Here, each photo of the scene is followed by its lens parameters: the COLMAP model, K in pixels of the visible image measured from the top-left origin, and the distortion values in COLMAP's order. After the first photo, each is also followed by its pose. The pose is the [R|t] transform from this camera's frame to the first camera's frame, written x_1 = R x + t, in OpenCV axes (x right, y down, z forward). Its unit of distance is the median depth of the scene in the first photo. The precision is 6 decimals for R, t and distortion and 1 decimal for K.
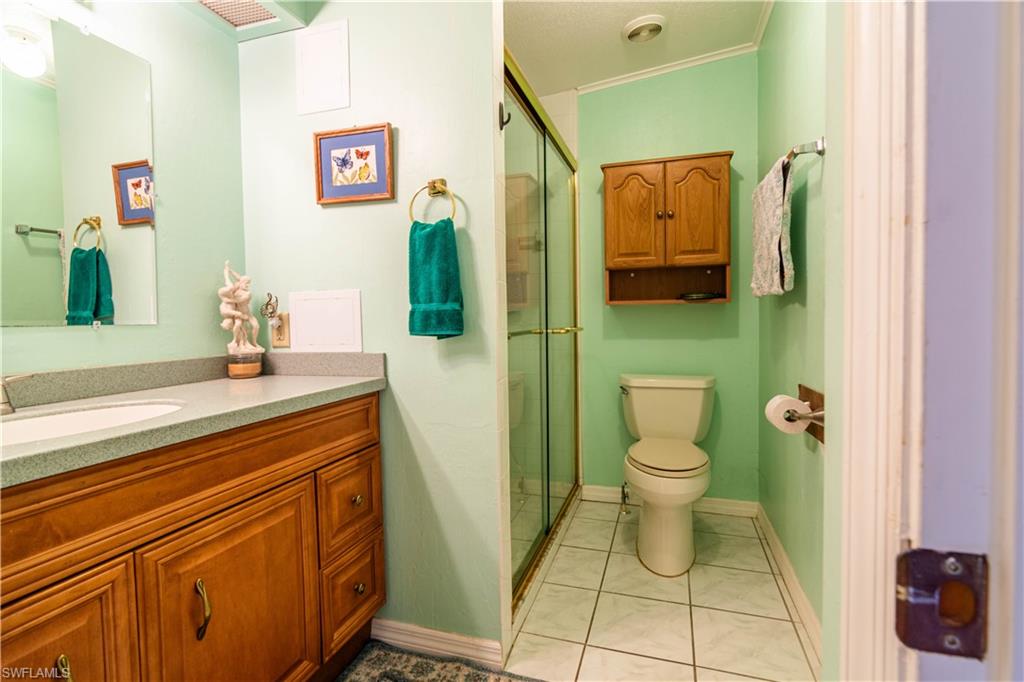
lens RADIAL K [[506.3, 0, 512.8], [0, 506.3, 336.1], [0, 0, 1]] dist [-0.003527, 0.002981]
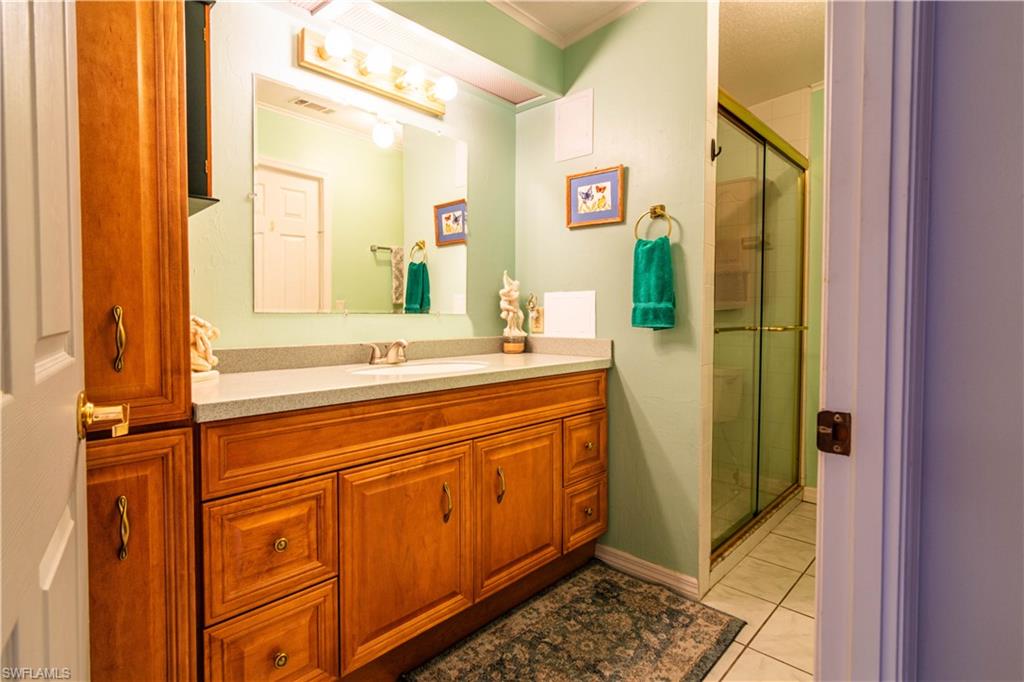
lens RADIAL K [[506.3, 0, 518.2], [0, 506.3, 322.4], [0, 0, 1]] dist [-0.003527, 0.002981]
pose [[0.909073, 0.028254, -0.415678, 0.066776], [-0.035257, 0.999336, -0.009179, 0.008657], [0.415143, 0.023000, 0.909466, -0.286308]]
